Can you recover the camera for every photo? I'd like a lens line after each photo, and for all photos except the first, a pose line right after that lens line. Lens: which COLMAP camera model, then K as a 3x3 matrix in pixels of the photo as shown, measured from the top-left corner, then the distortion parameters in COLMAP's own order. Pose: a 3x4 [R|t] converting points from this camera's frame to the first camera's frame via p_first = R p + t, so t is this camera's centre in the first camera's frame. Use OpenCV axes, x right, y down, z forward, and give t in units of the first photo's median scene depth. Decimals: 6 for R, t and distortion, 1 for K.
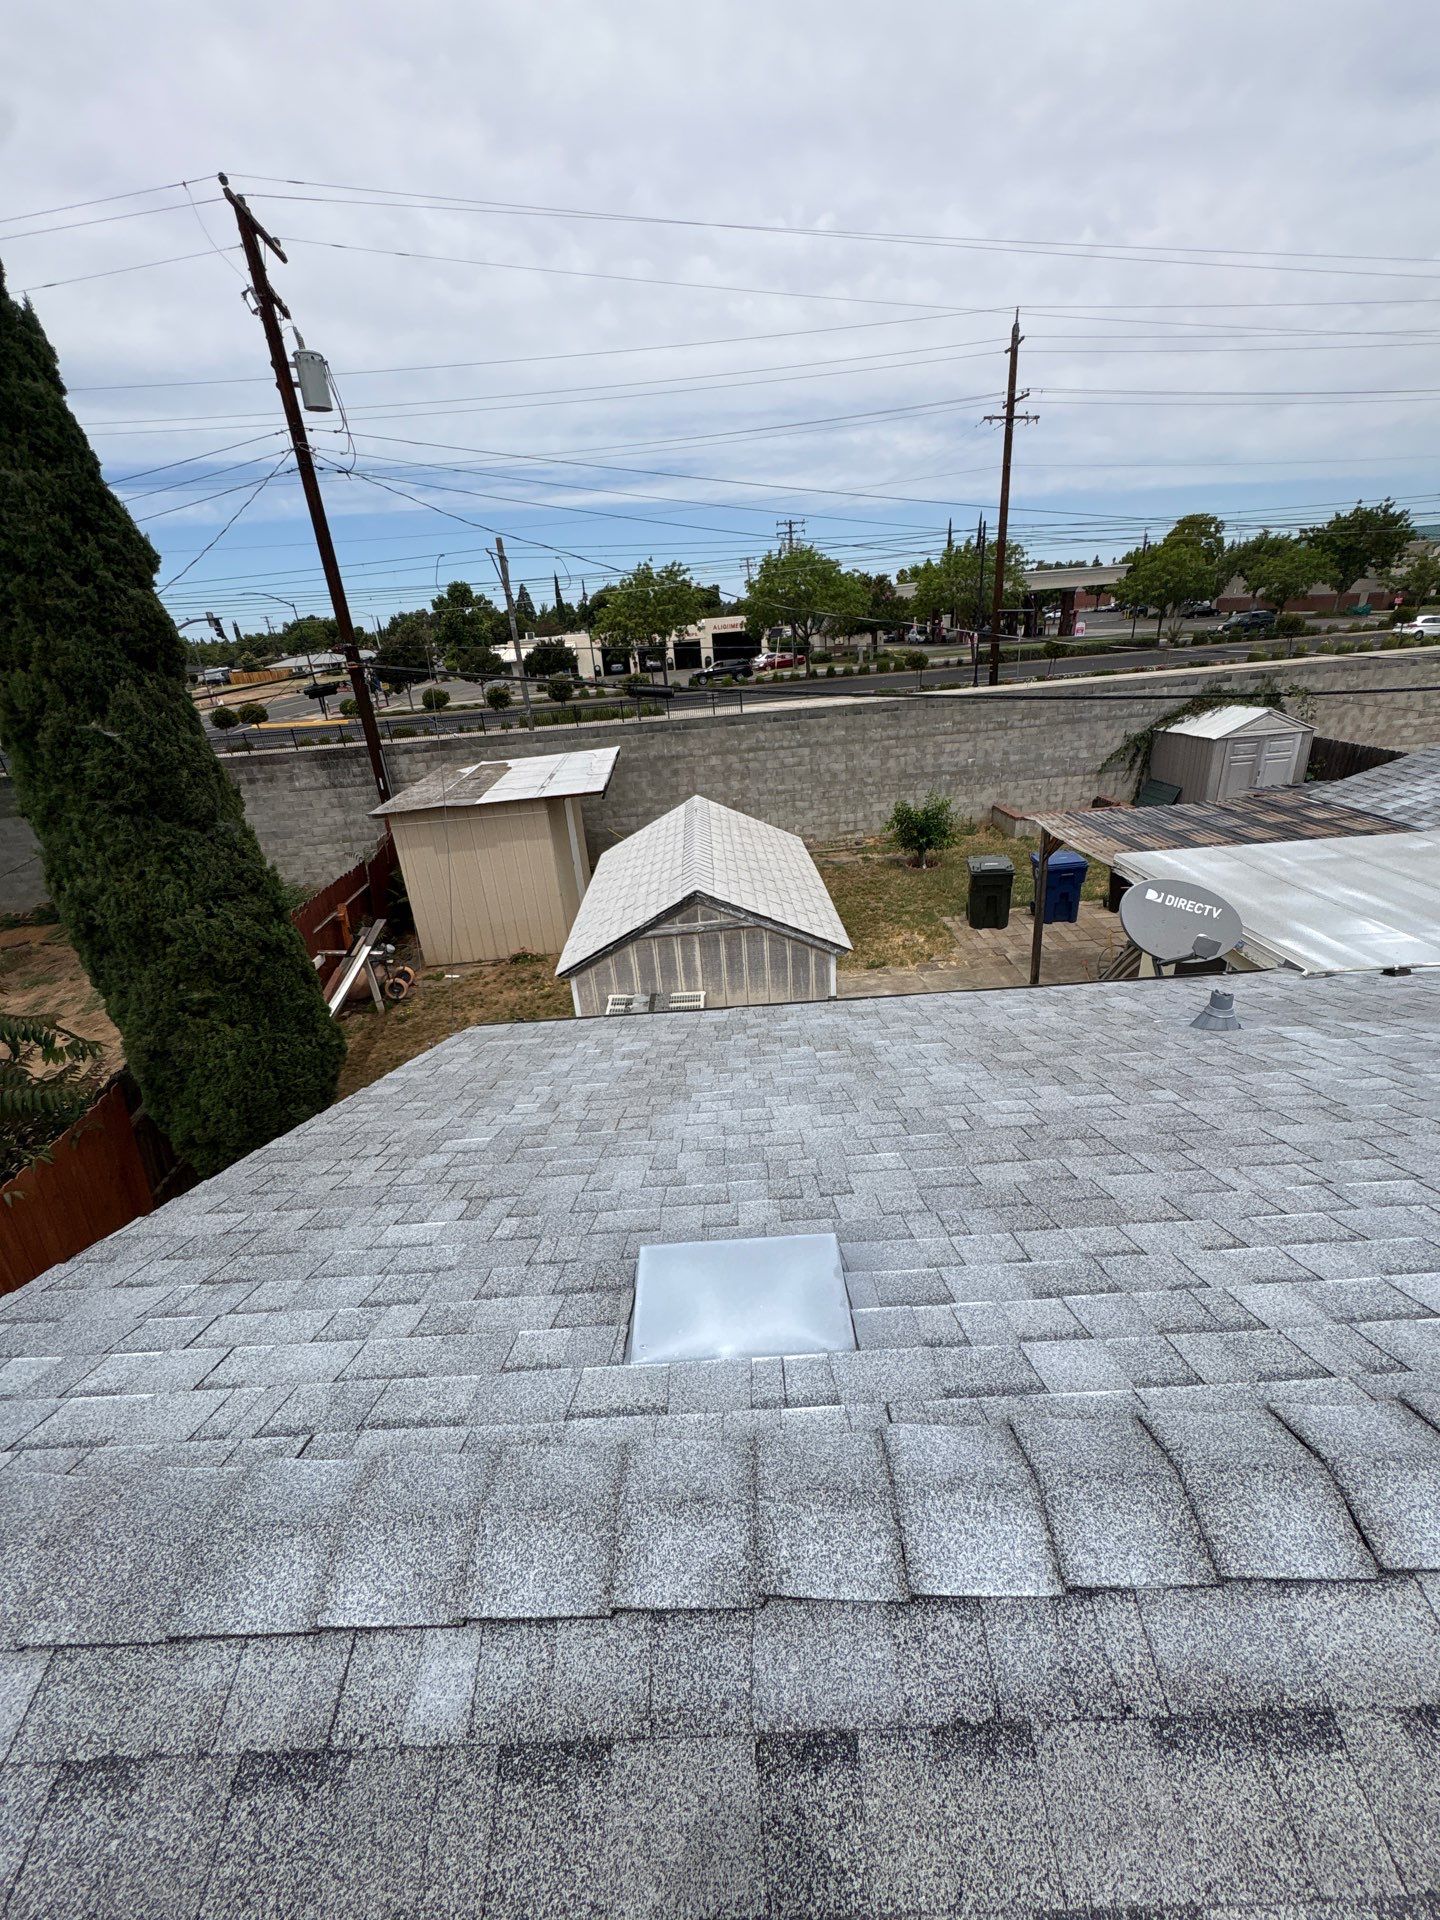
lens RADIAL K [[761.9, 0, 718.8], [0, 761.9, 960.5], [0, 0, 1]] dist [-0.001829, 0.000607]
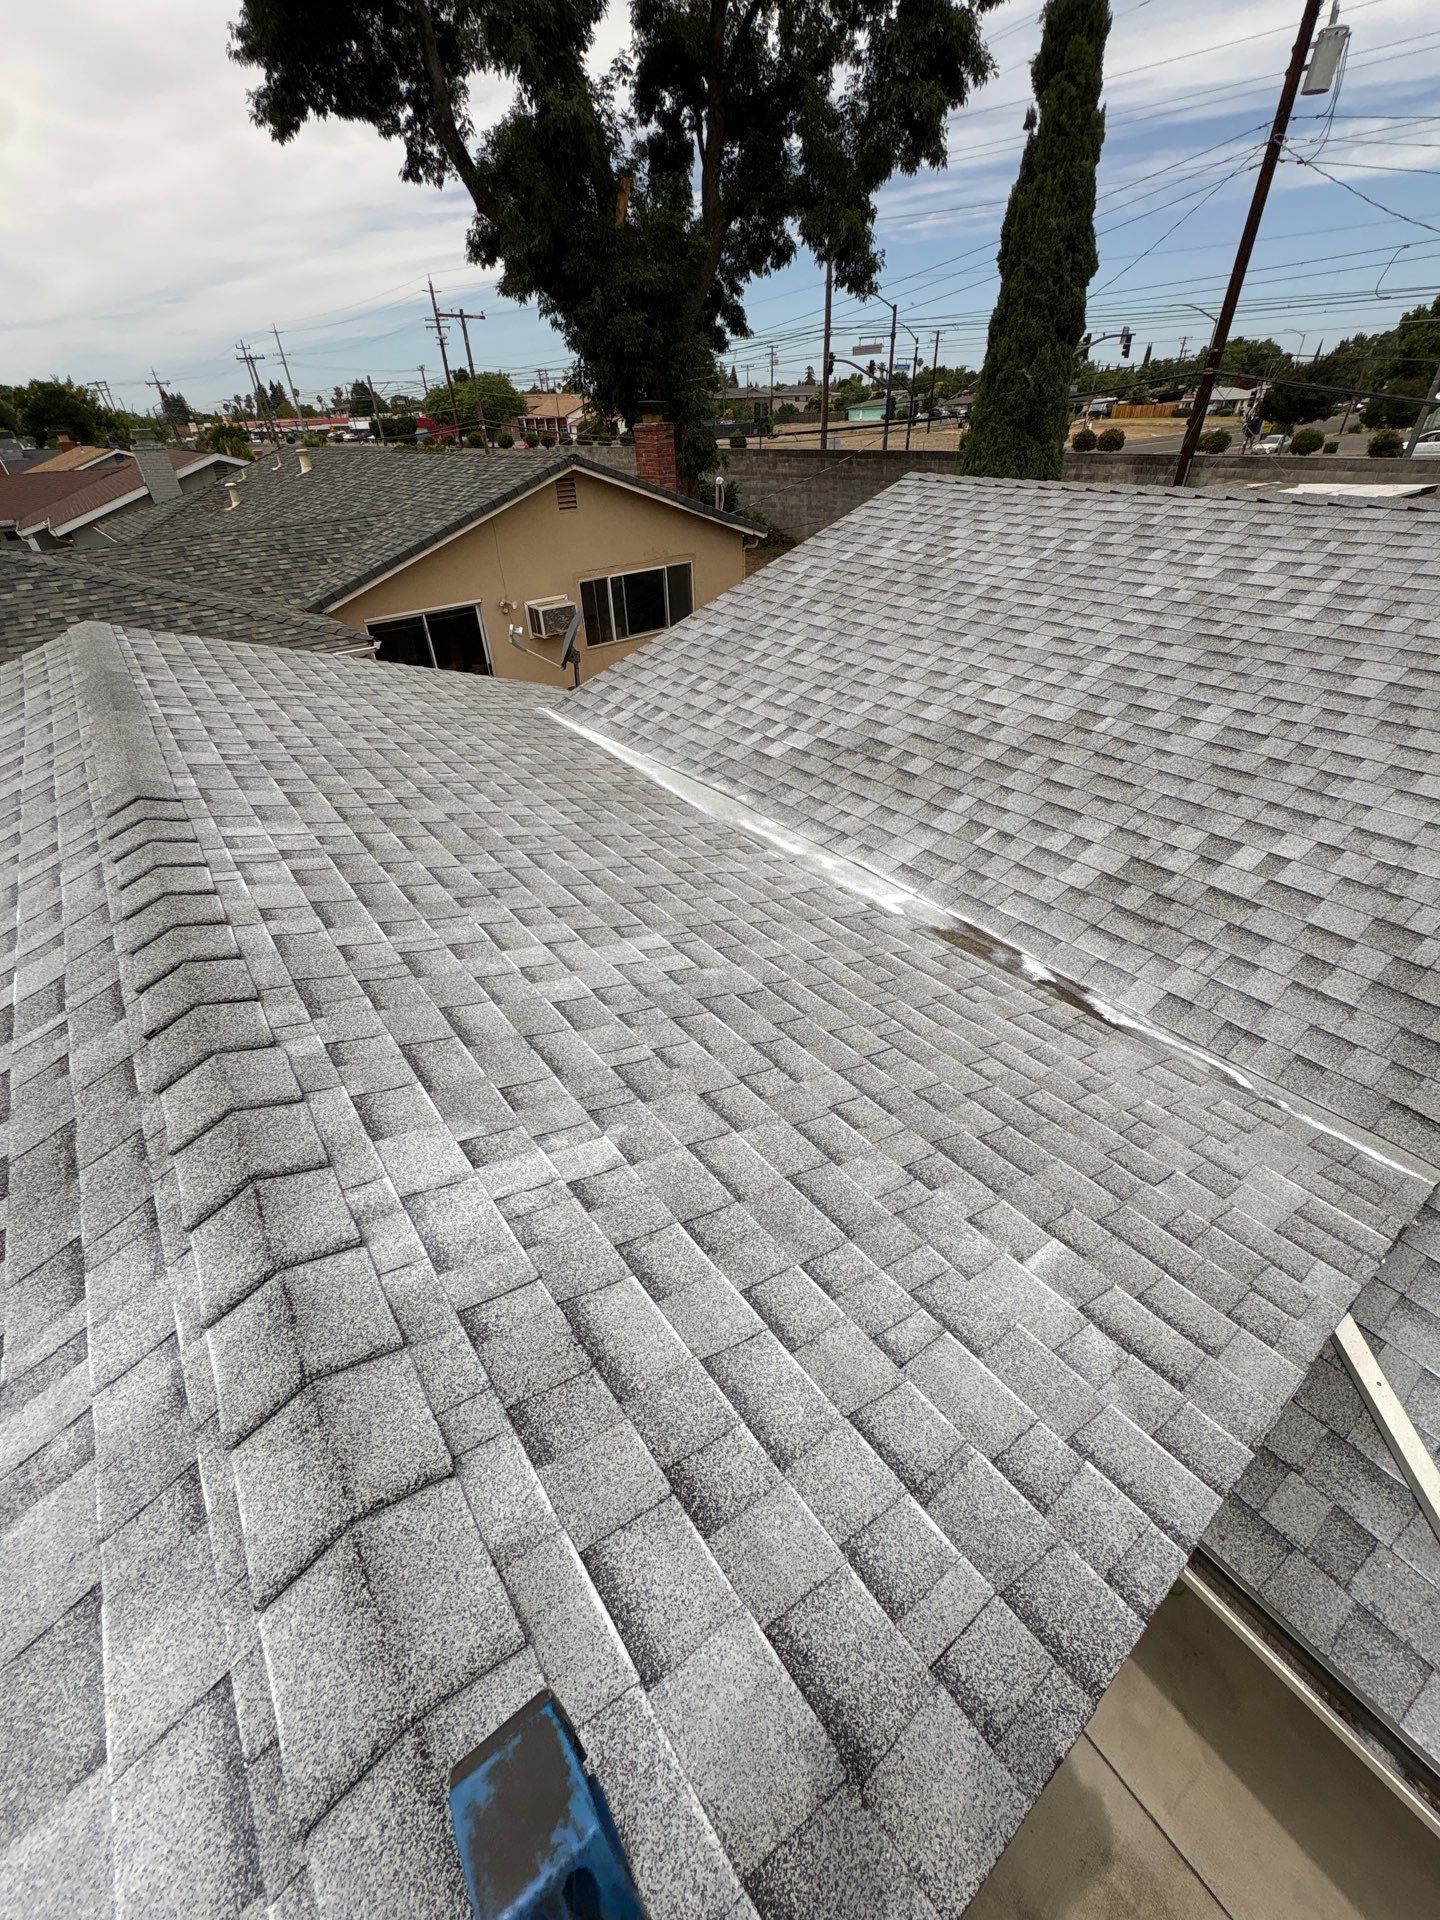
lens RADIAL K [[777.0, 0, 720.0], [0, 777.0, 960.0], [0, 0, 1]] dist [-0.001139, -0.000023]
pose [[0.591297, 0.513493, -0.621846, 0.220211], [-0.343761, 0.858011, 0.381634, 0.147031], [0.729517, -0.011893, 0.683859, -0.284090]]
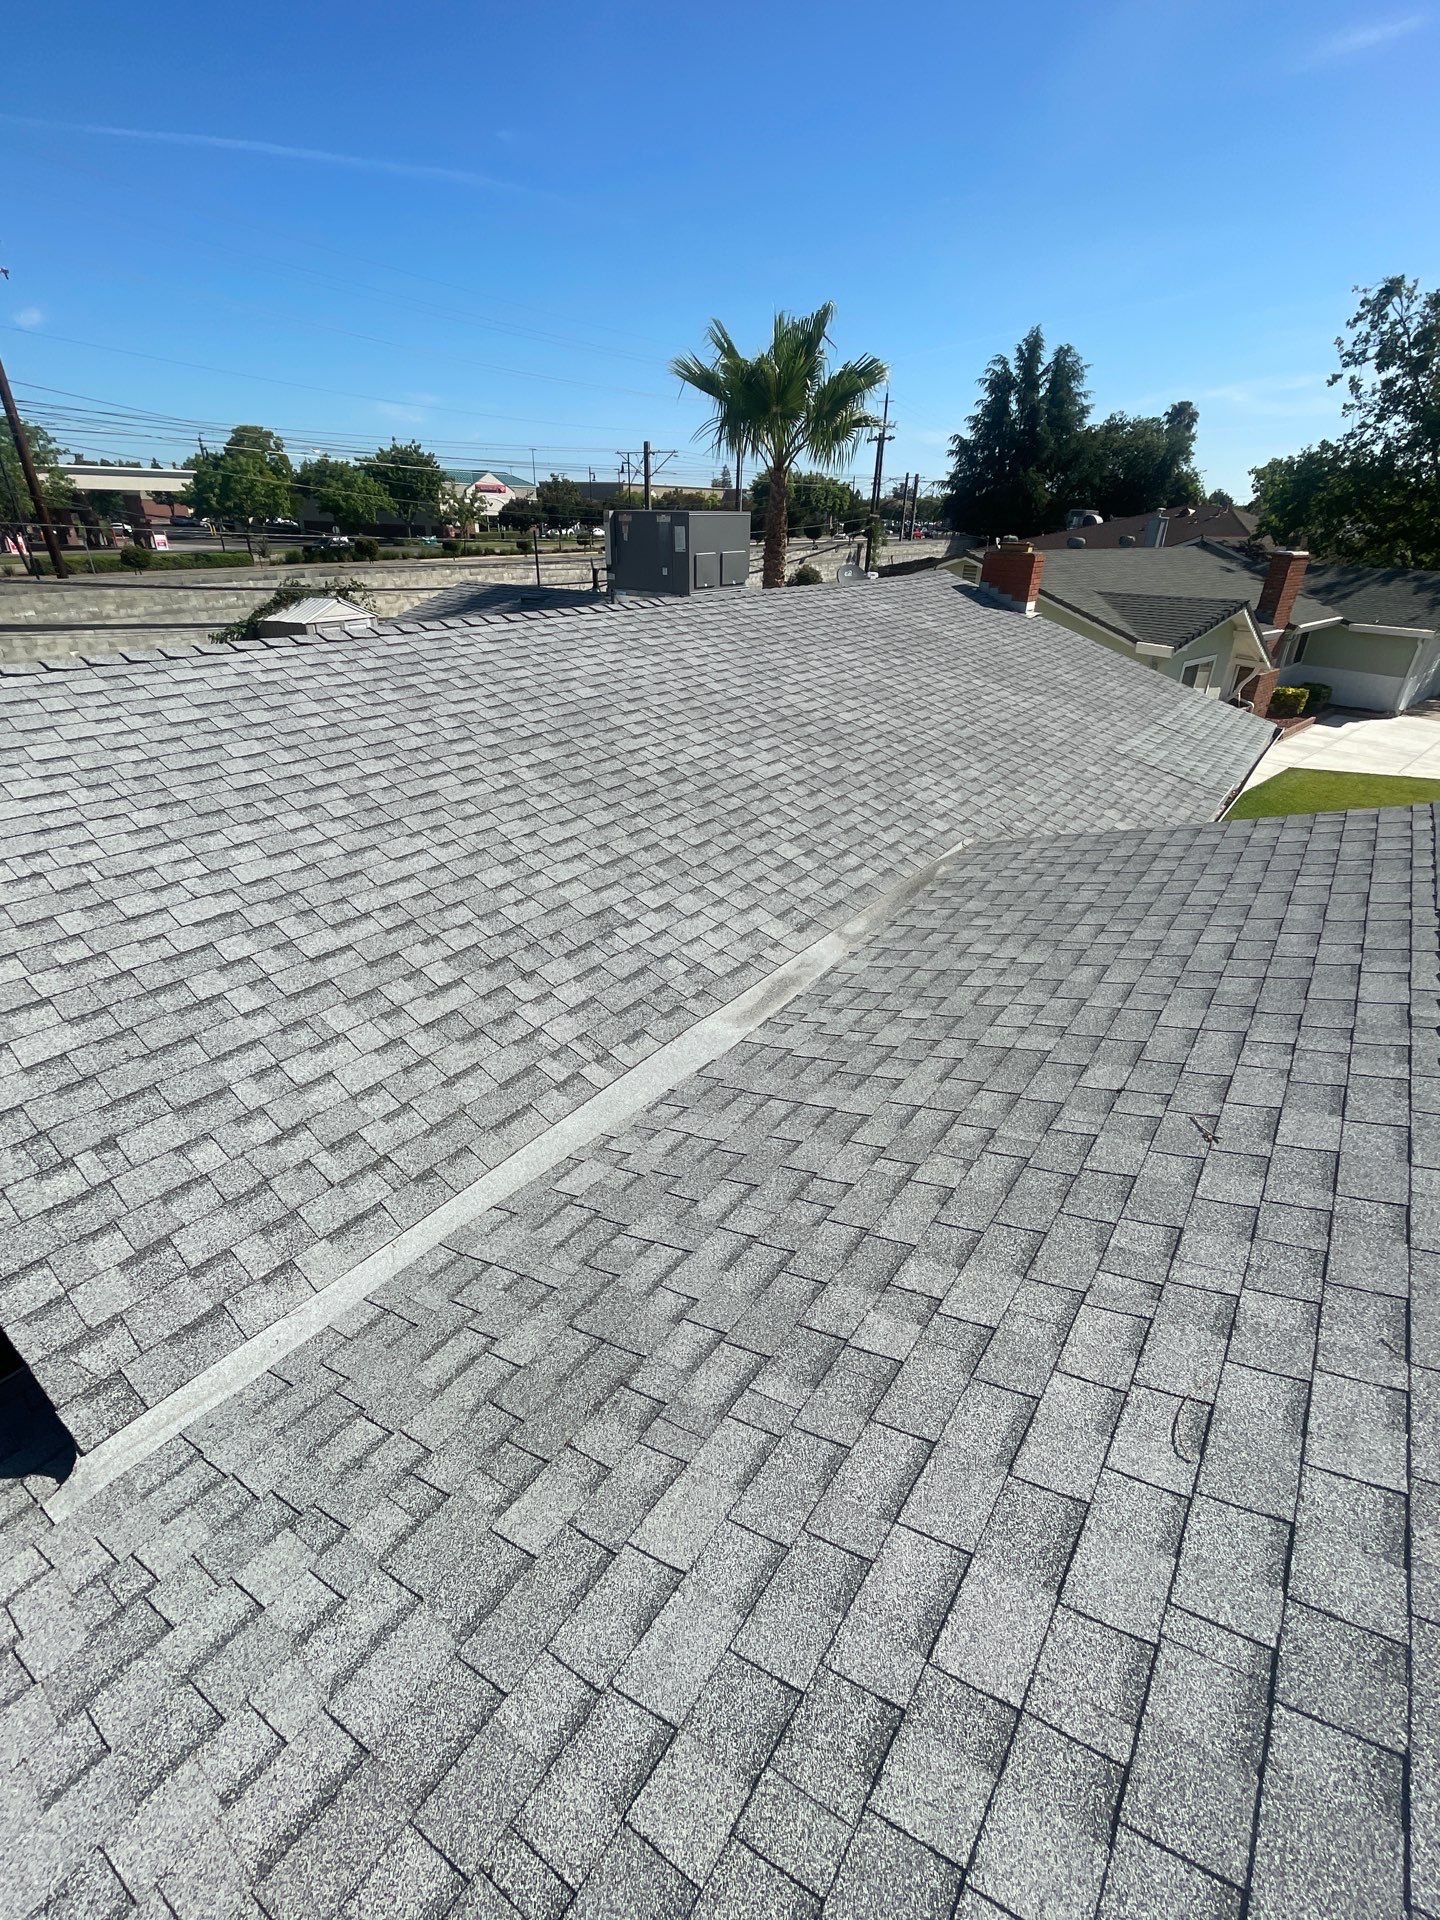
lens RADIAL K [[860.6, 0, 724.8], [0, 860.6, 960.8], [0, 0, 1]] dist [-0.002827, -0.000633]
pose [[0.586305, -0.297520, 0.753478, -0.112782], [0.273055, 0.948266, 0.161963, 0.147619], [-0.762685, 0.110781, 0.637212, -0.256070]]
